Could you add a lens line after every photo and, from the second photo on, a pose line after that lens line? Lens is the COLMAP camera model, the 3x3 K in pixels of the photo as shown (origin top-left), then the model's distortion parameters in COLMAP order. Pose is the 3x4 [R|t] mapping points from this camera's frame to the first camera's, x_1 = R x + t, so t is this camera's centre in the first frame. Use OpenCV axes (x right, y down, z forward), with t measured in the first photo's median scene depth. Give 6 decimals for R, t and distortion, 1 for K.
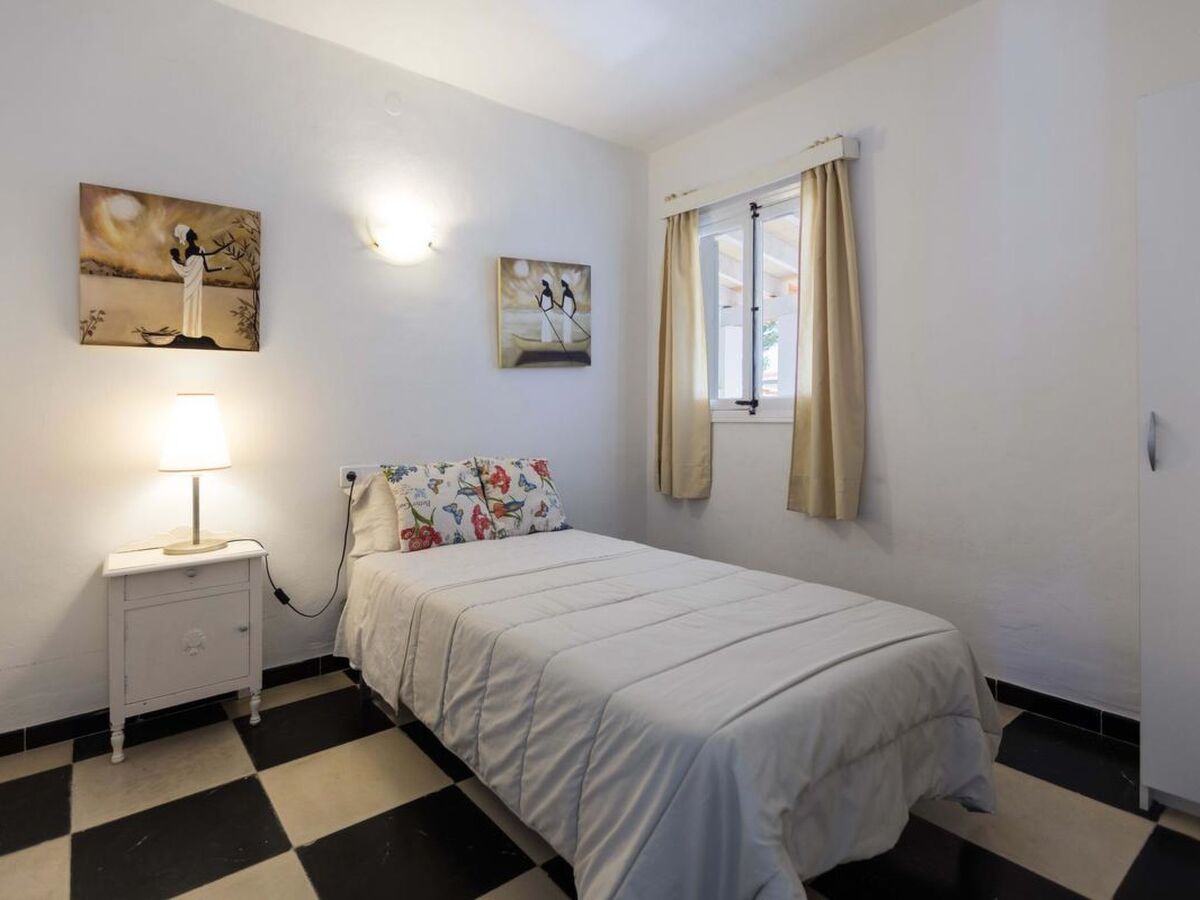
lens RADIAL K [[634.3, 0, 600.5], [0, 634.3, 401.5], [0, 0, 1]] dist [0.000996, 0.000138]
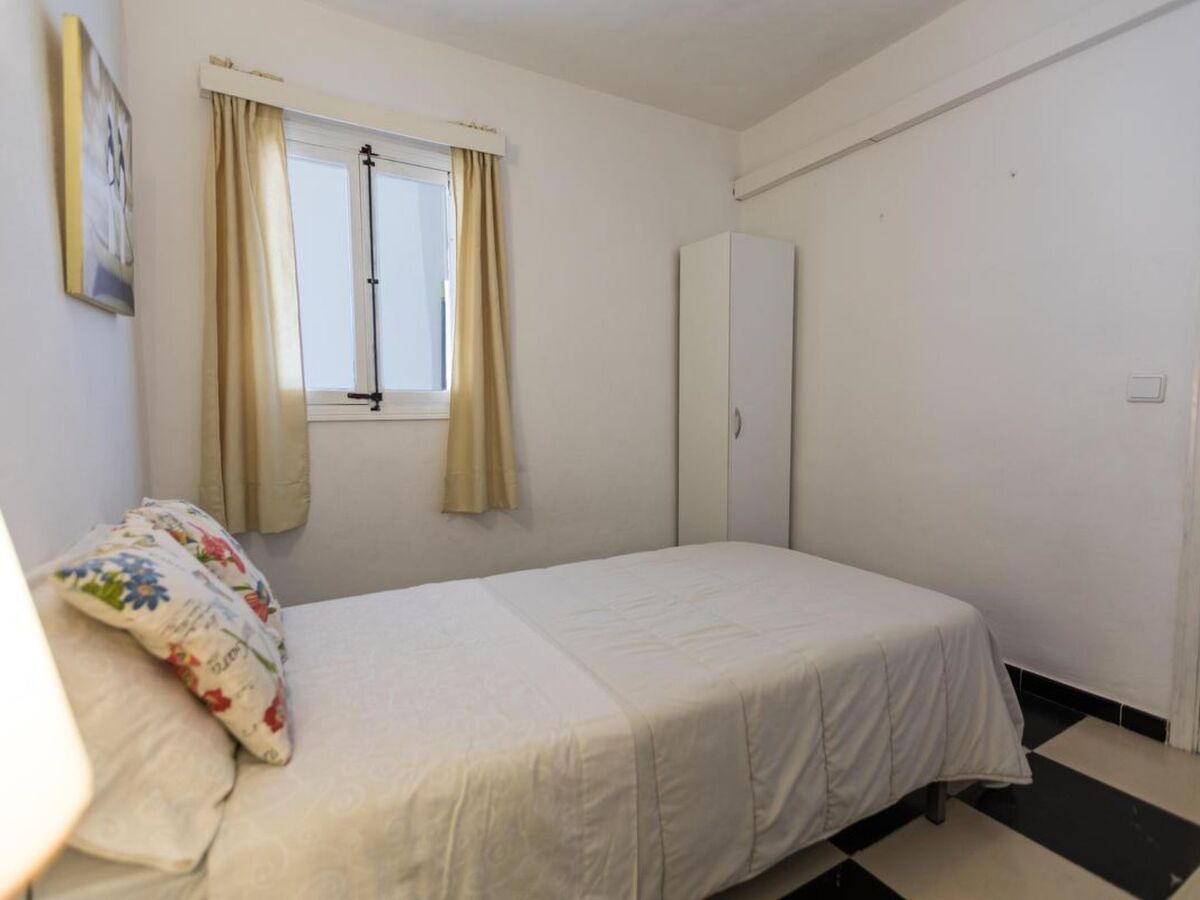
lens RADIAL K [[601.1, 0, 600.0], [0, 601.1, 450.0], [0, 0, 1]] dist [0.002383, 0.000073]
pose [[0.142225, -0.060849, 0.987962, -0.495382], [-0.014397, 0.997876, 0.063533, 0.017854], [-0.989730, -0.023260, 0.141047, 0.600278]]
